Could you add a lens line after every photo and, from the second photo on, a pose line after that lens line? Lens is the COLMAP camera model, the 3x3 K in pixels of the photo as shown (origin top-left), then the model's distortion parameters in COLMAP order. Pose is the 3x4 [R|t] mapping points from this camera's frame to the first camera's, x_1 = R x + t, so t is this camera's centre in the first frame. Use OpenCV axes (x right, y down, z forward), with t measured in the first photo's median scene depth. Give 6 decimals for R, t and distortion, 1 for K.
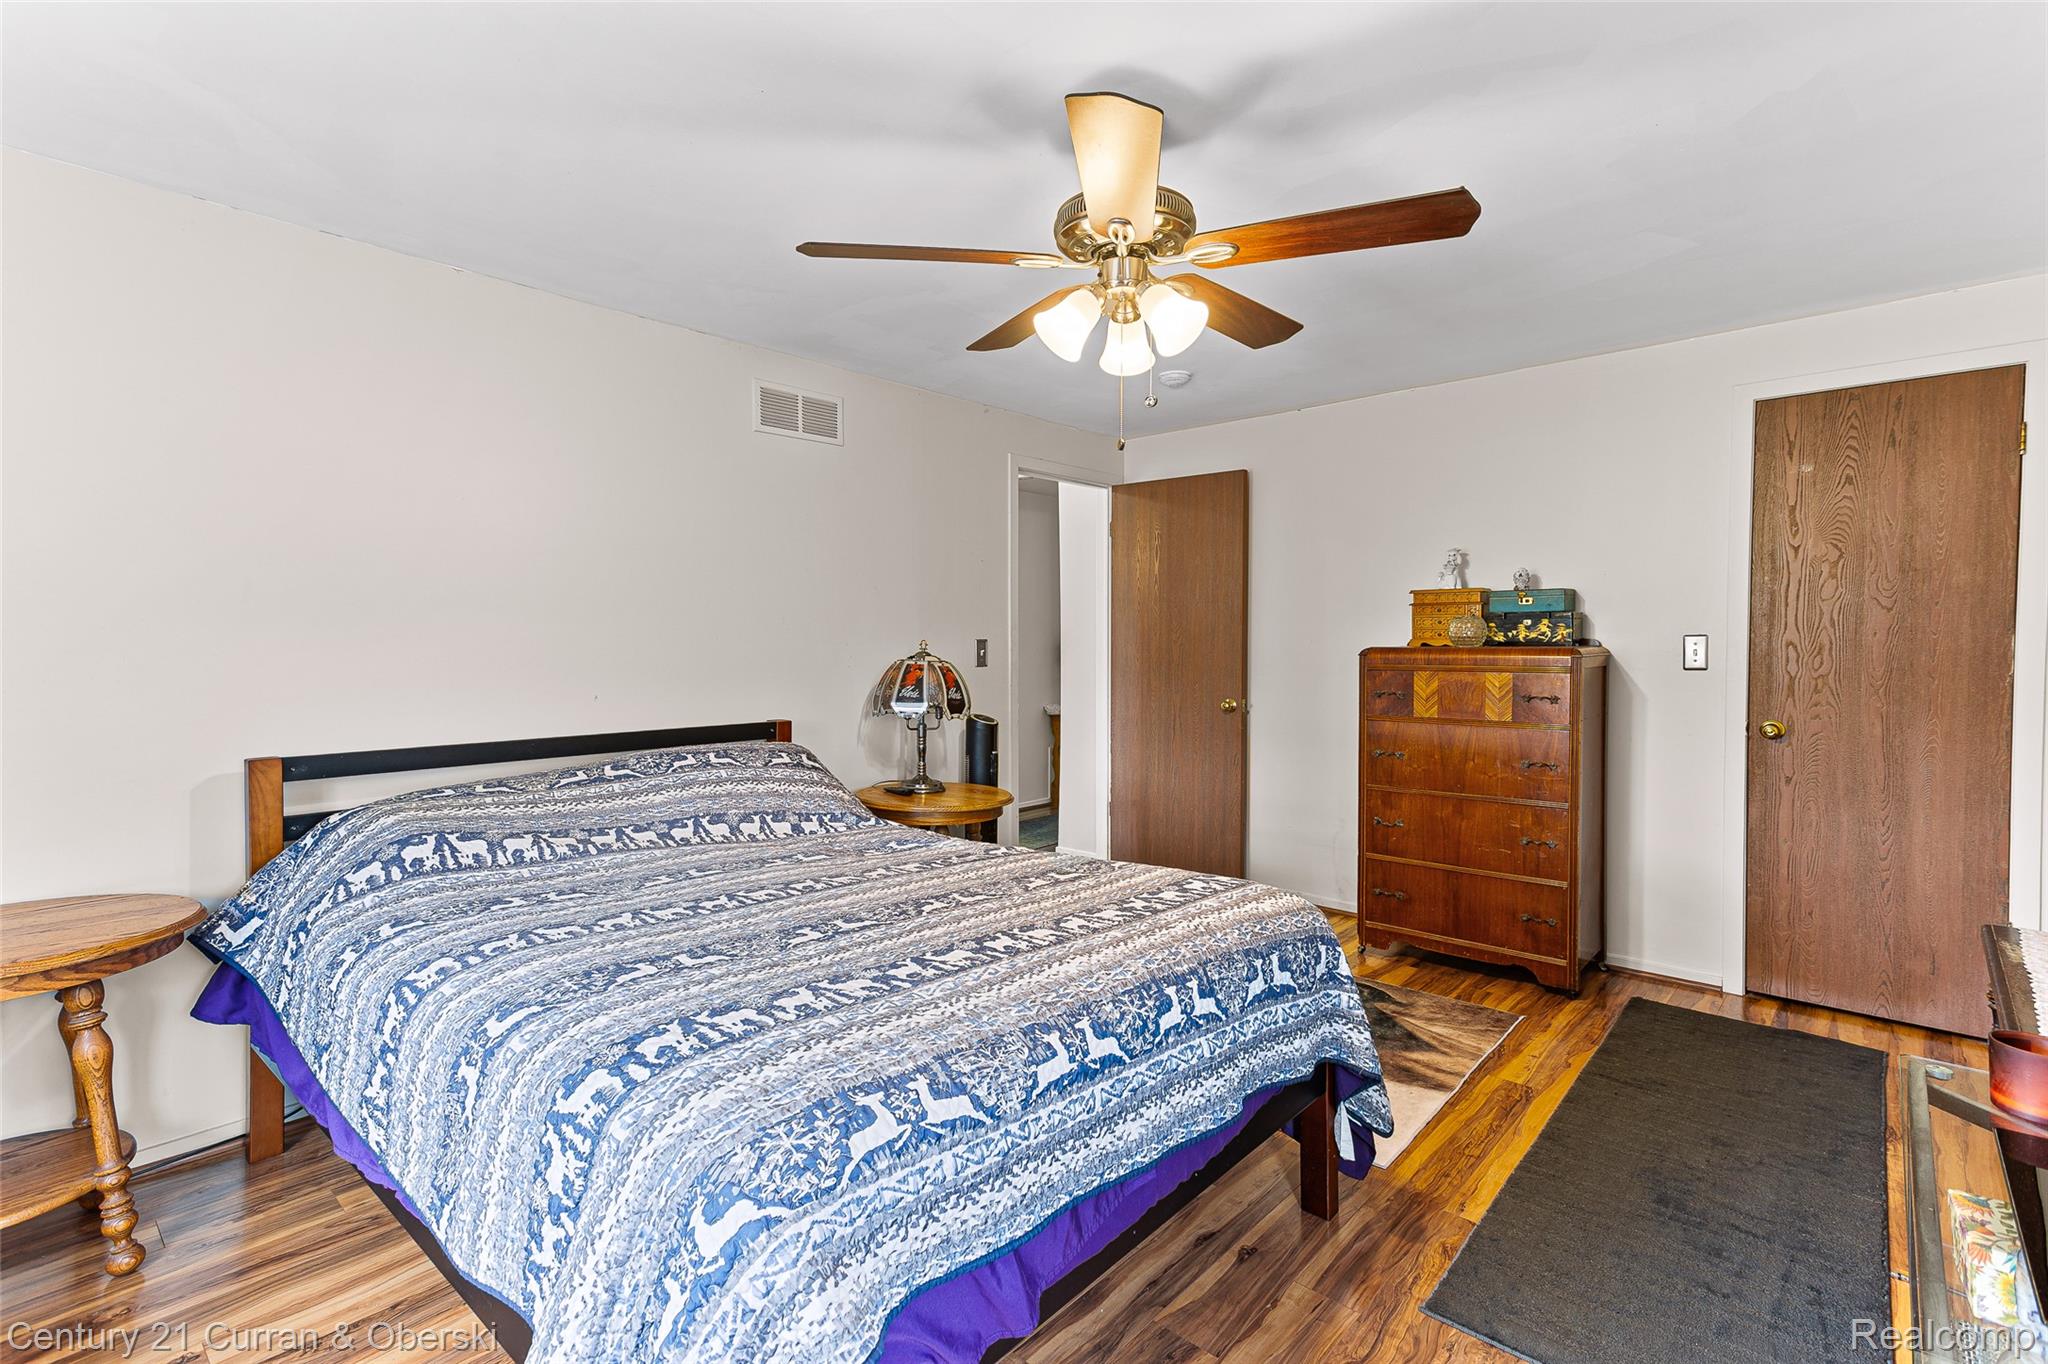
lens RADIAL K [[966.0, 0, 1018.9], [0, 966.0, 655.3], [0, 0, 1]] dist [0.018010, 0.007917]
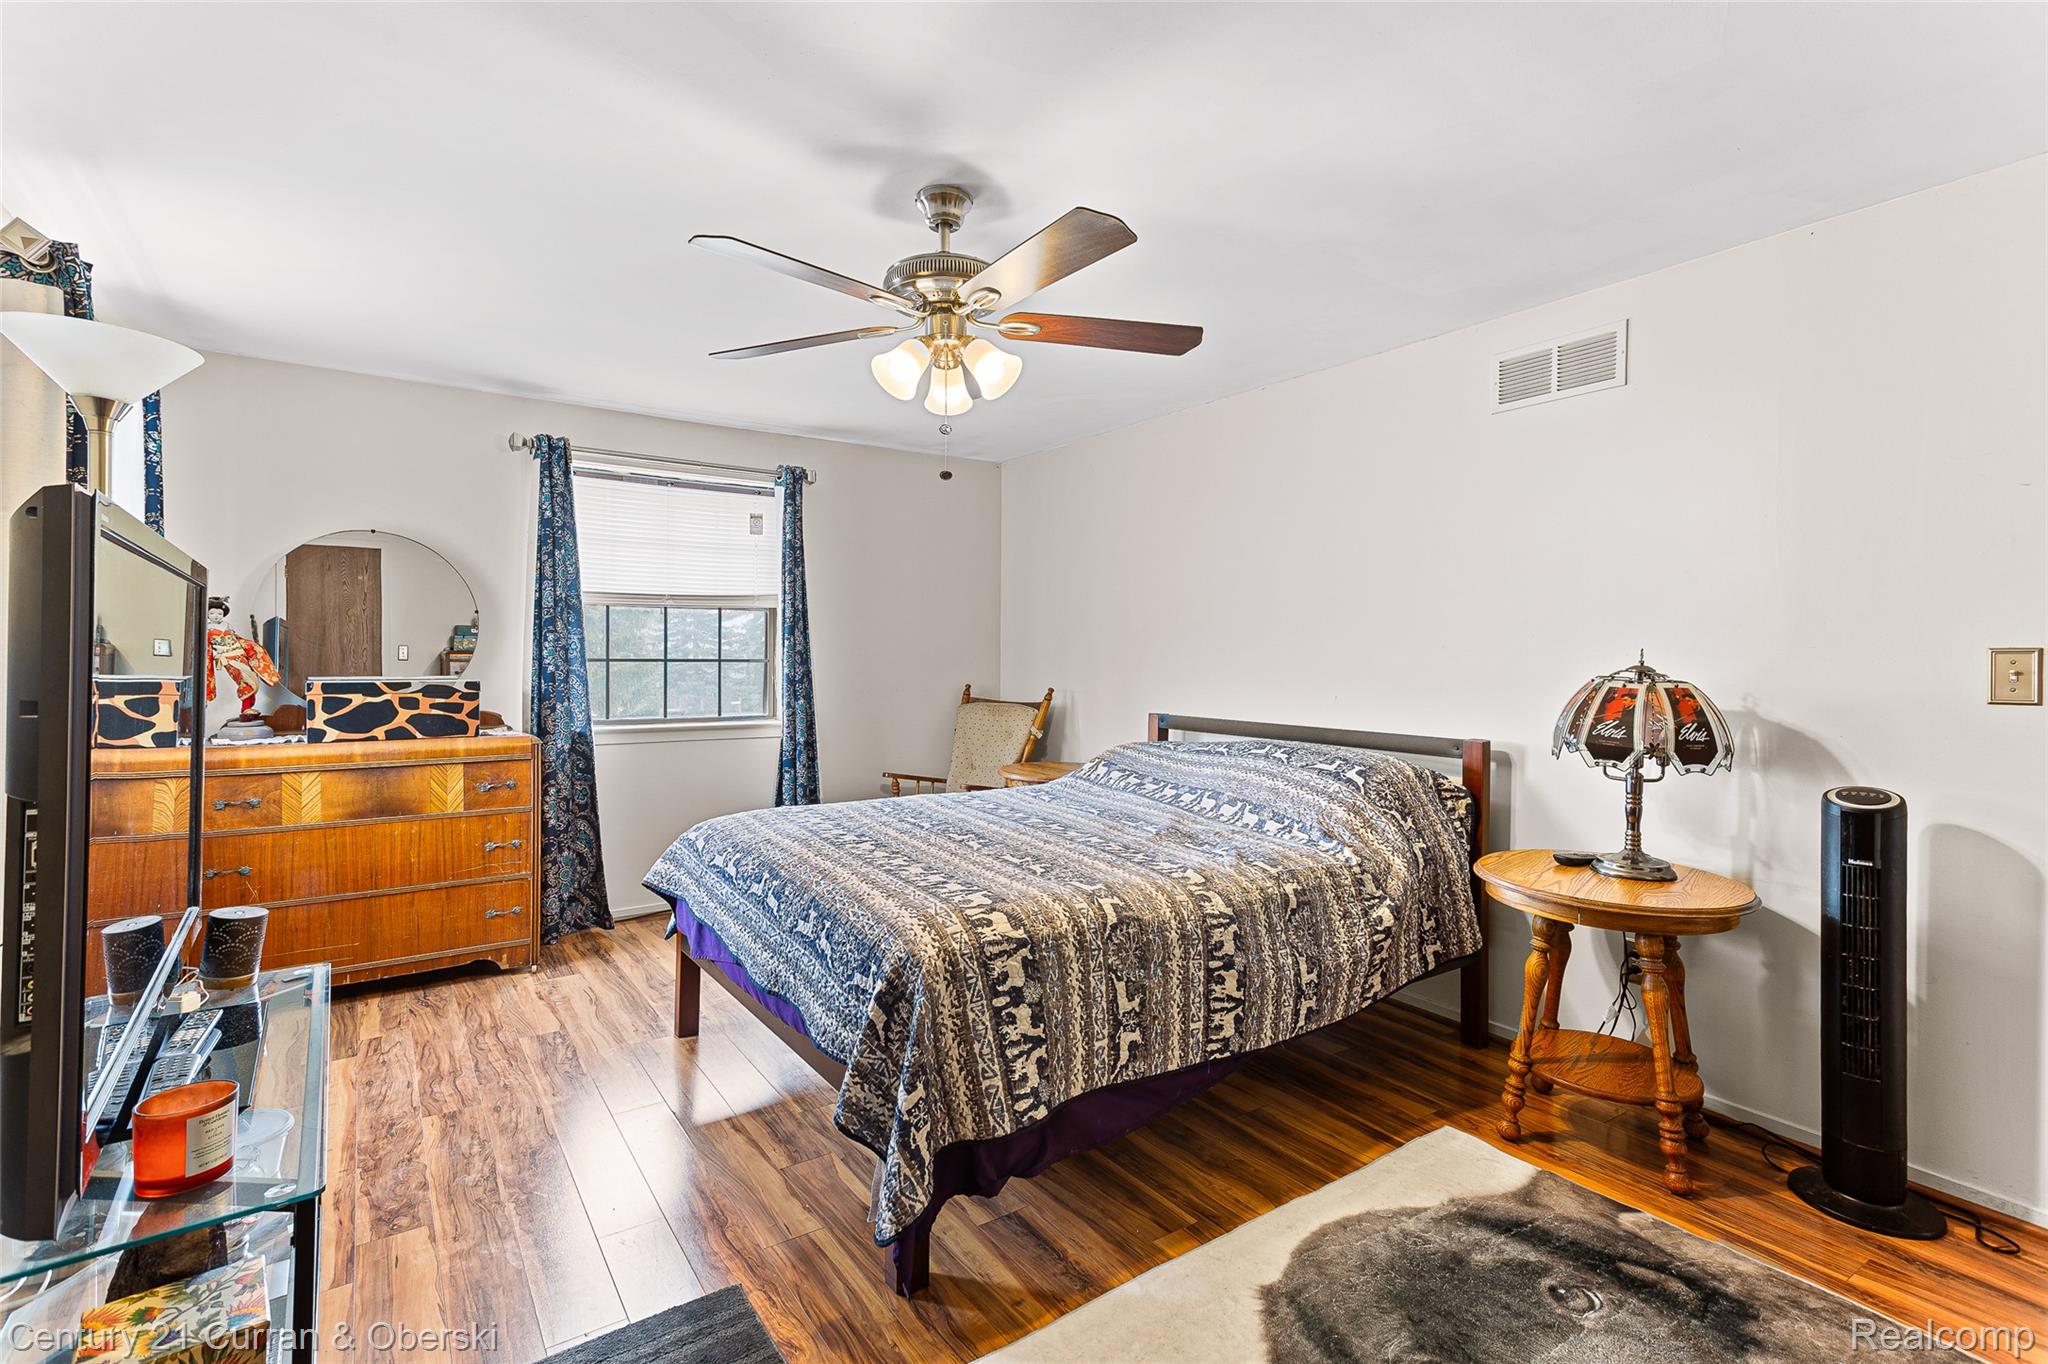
lens RADIAL K [[964.8, 0, 1013.0], [0, 964.8, 649.8], [0, 0, 1]] dist [0.017285, 0.006071]
pose [[-0.235706, -0.006966, -0.971799, 0.666917], [-0.018582, 0.999824, -0.002660, -0.003897], [0.971647, 0.017431, -0.235794, 0.748047]]
